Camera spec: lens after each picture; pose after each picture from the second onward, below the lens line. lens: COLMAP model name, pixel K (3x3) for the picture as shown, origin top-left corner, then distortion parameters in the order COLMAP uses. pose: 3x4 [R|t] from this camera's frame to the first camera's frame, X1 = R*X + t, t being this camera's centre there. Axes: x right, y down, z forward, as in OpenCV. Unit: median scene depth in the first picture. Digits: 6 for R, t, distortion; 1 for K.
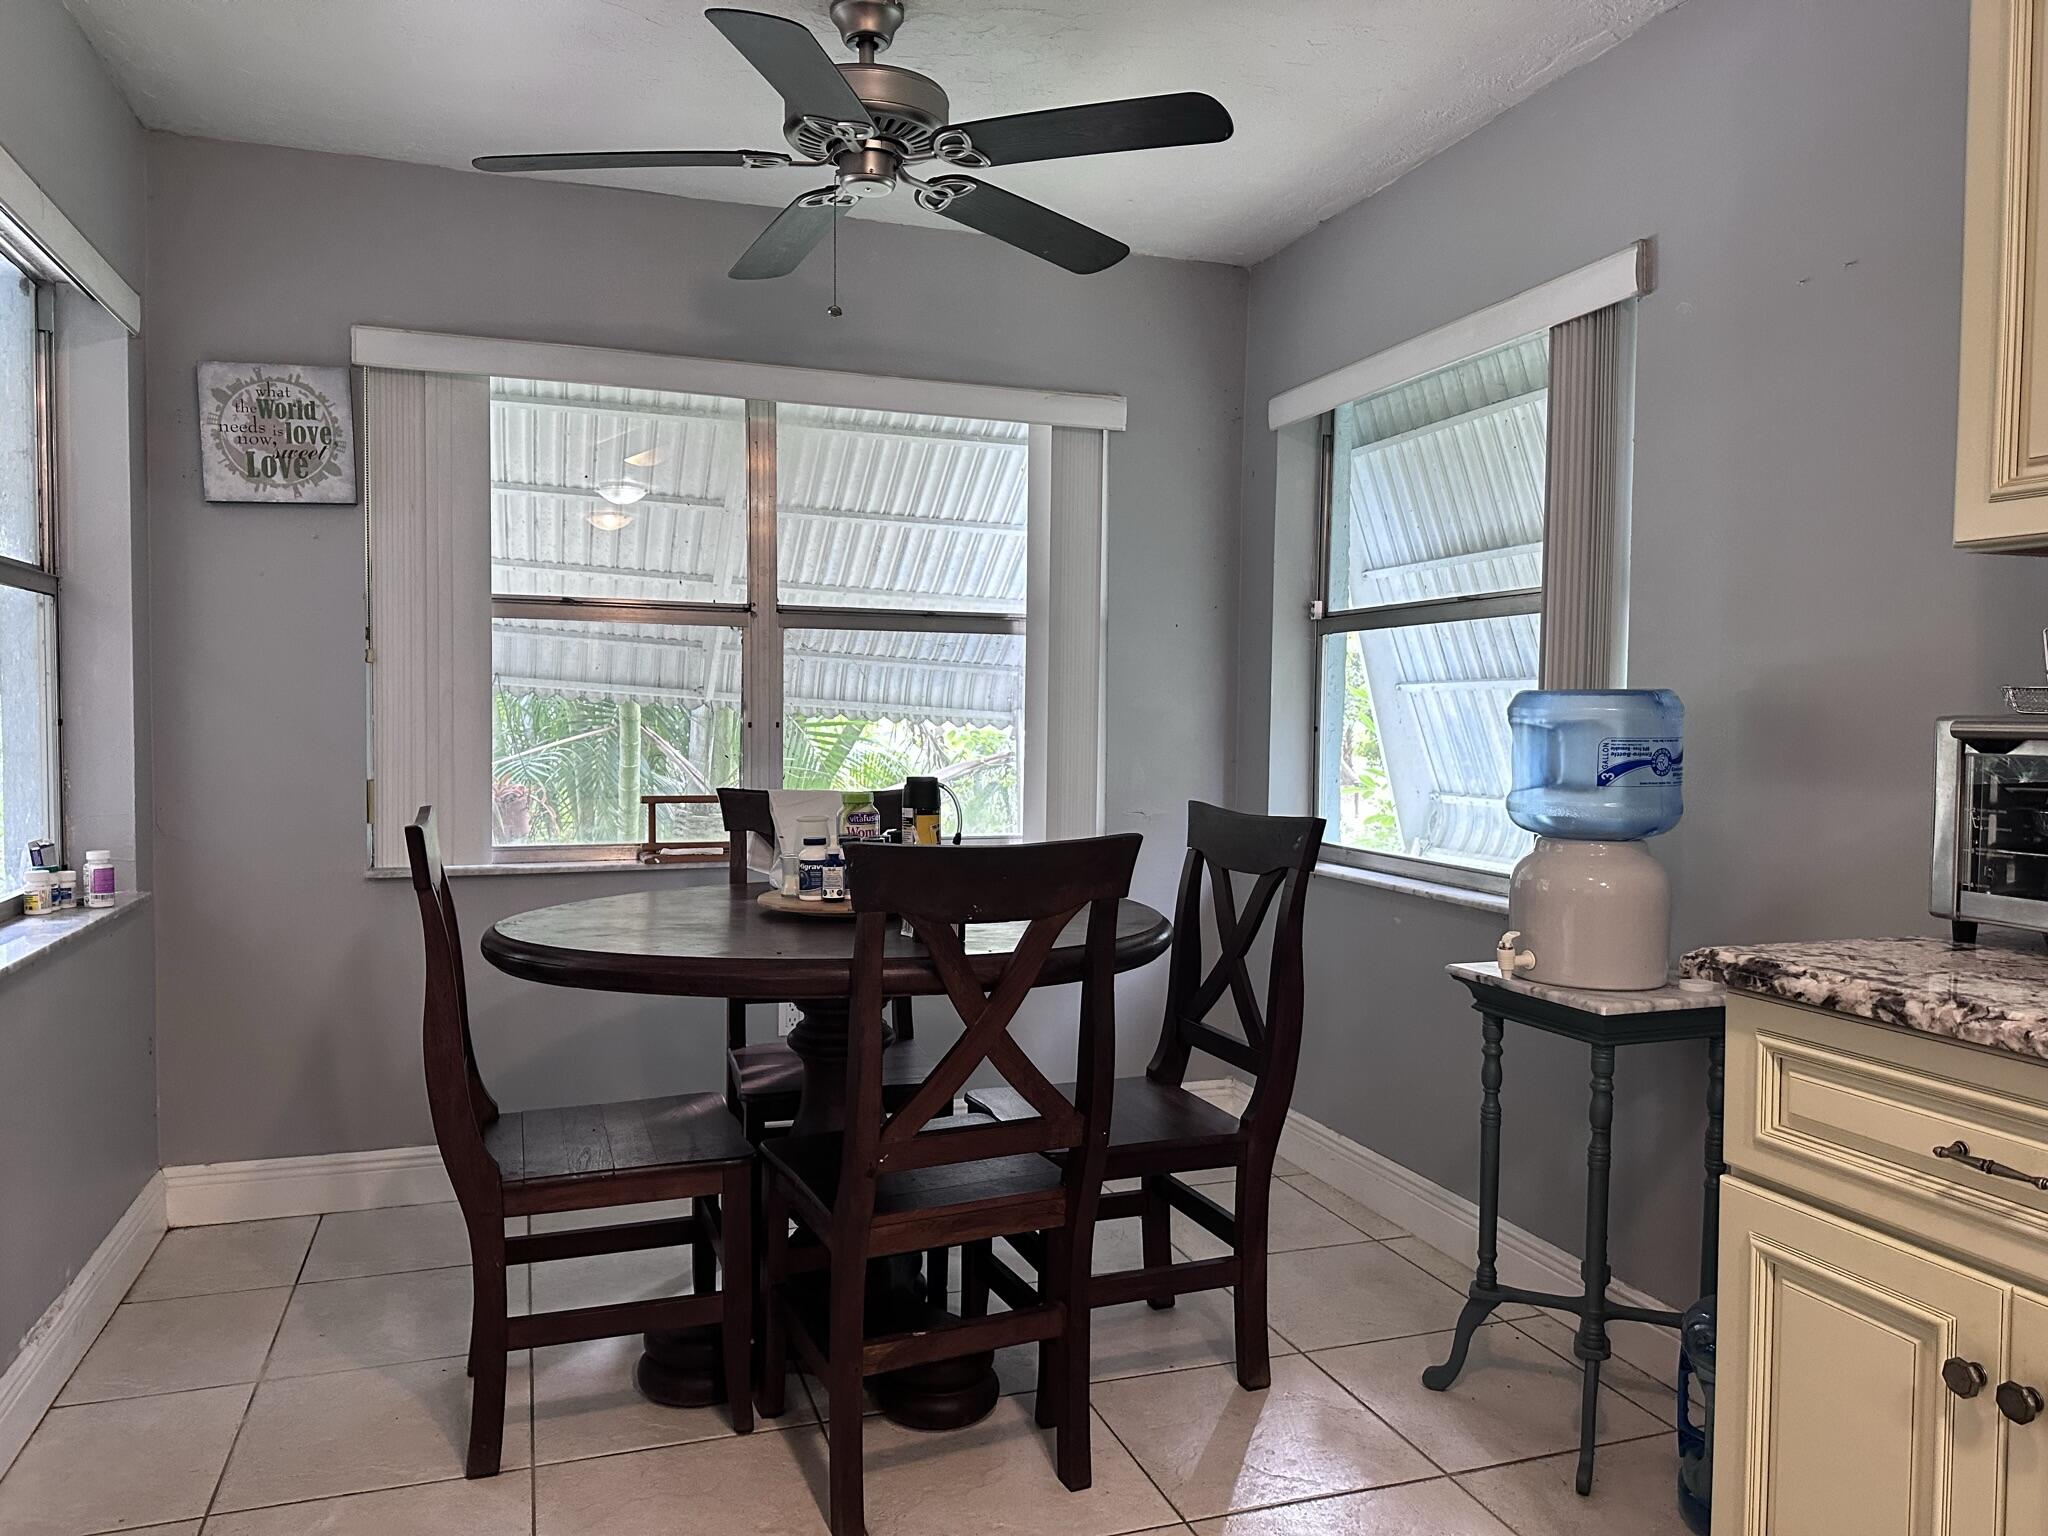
lens RADIAL K [[1430.5, 0, 1015.3], [0, 1430.5, 769.4], [0, 0, 1]] dist [0.001532, -0.008072]
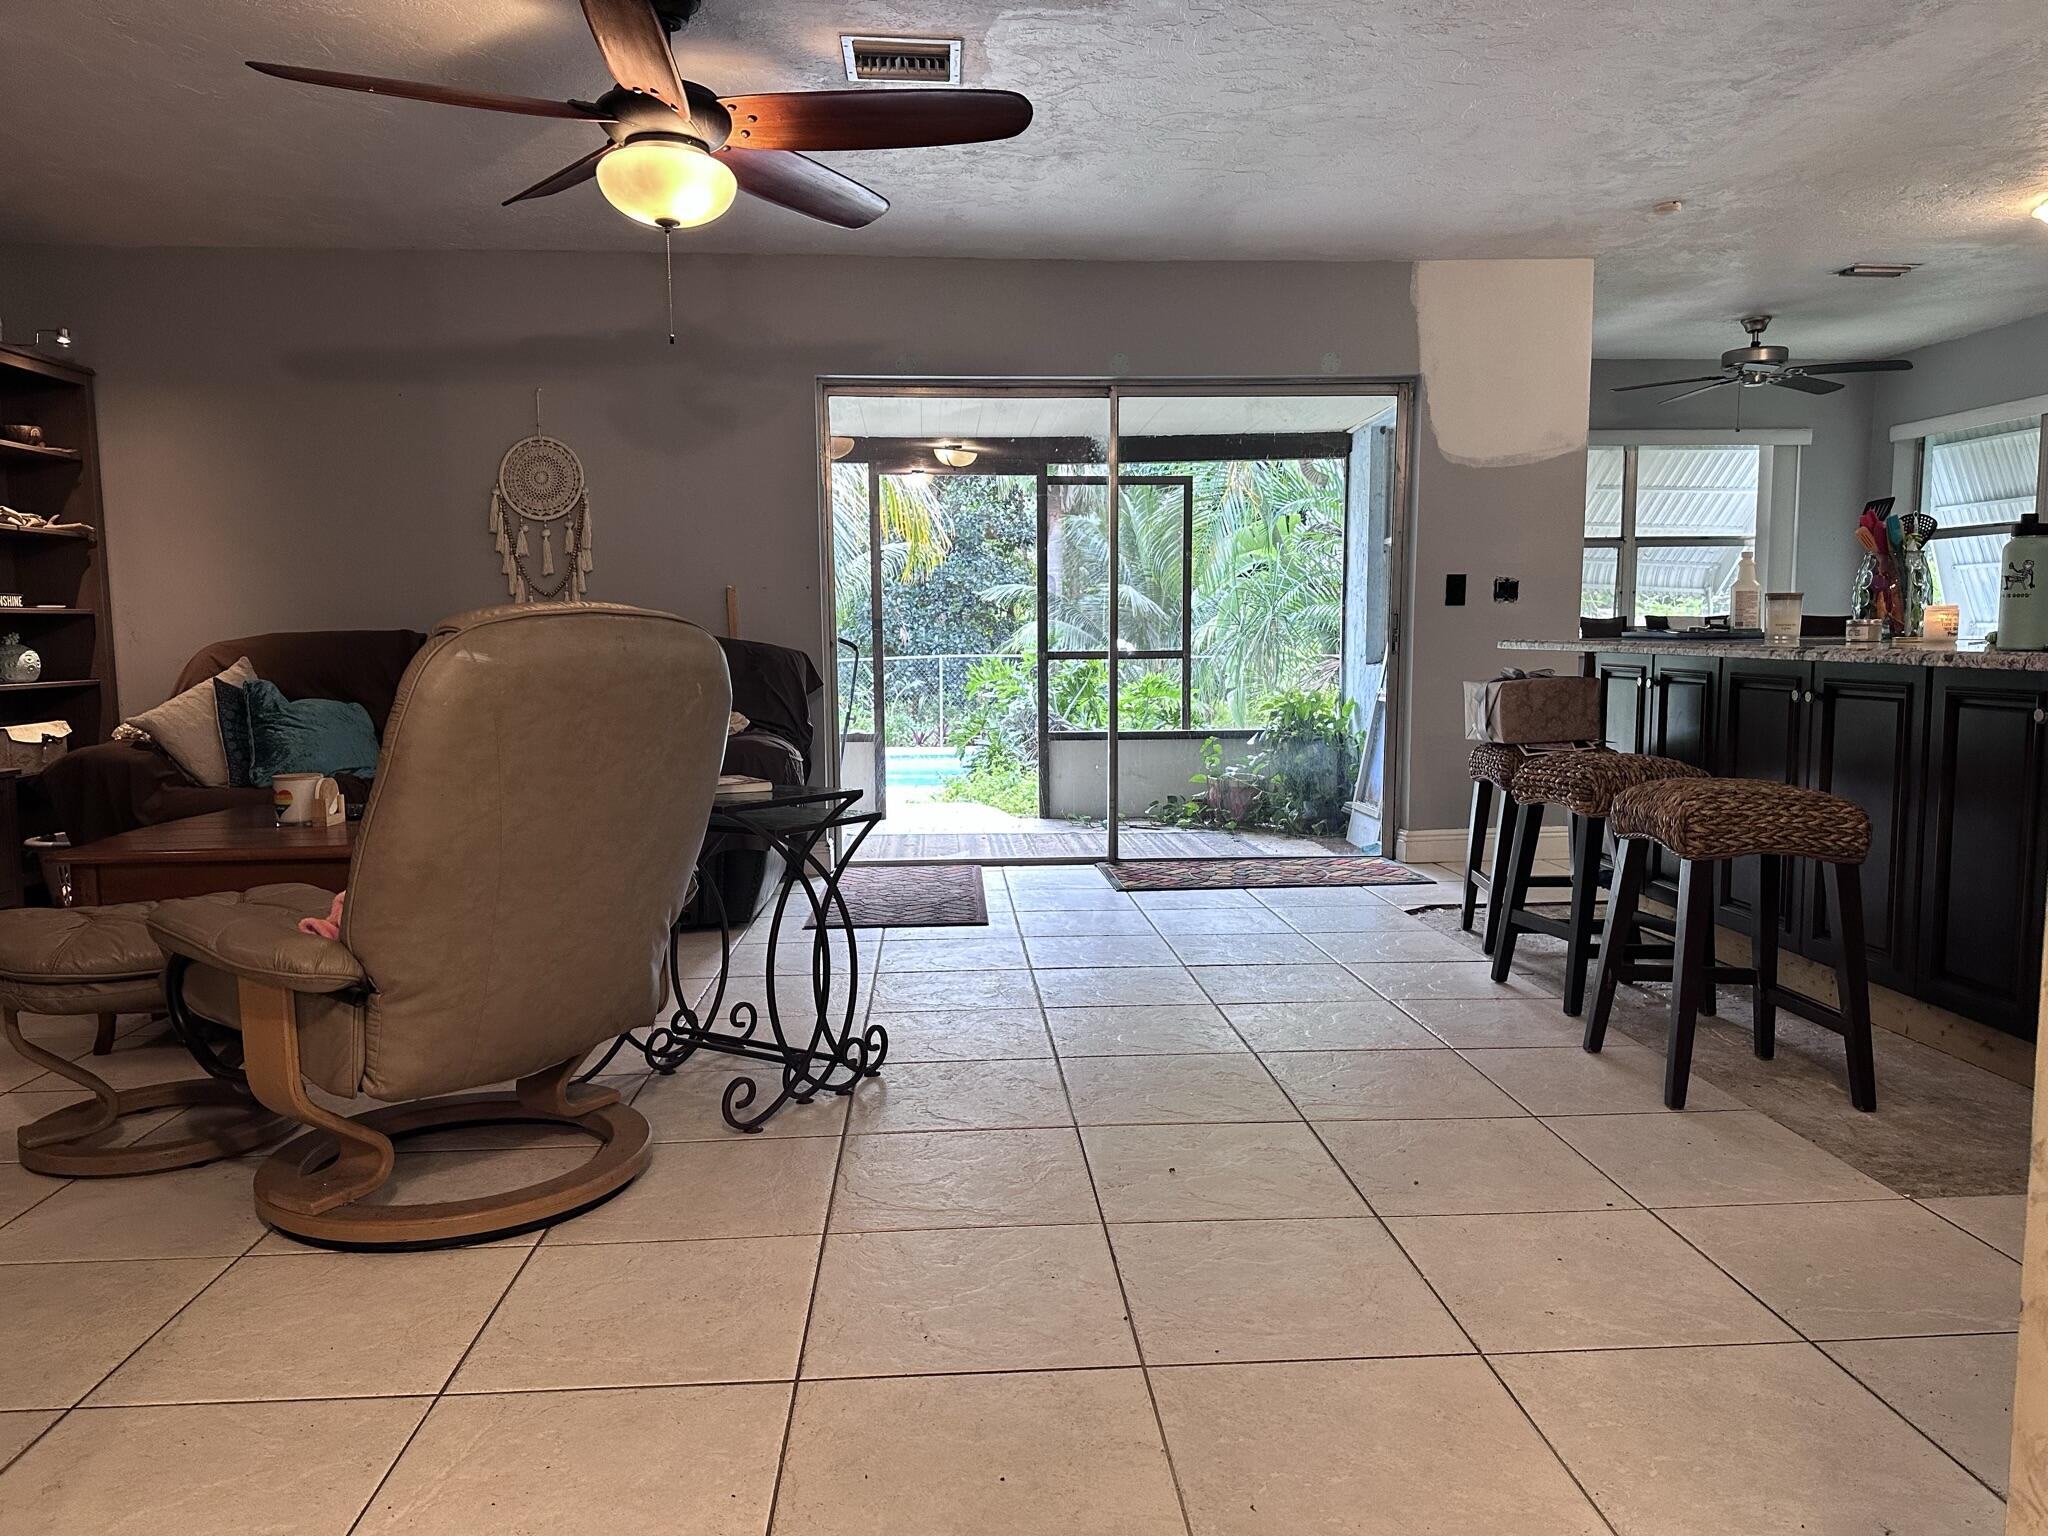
lens RADIAL K [[1430.5, 0, 1027.5], [0, 1430.5, 780.6], [0, 0, 1]] dist [0.001532, -0.008072]
pose [[0.959438, 0.015041, -0.281517, -0.430094], [0.005226, 0.997455, 0.071104, 0.095545], [0.281870, -0.069691, 0.956918, -1.364345]]
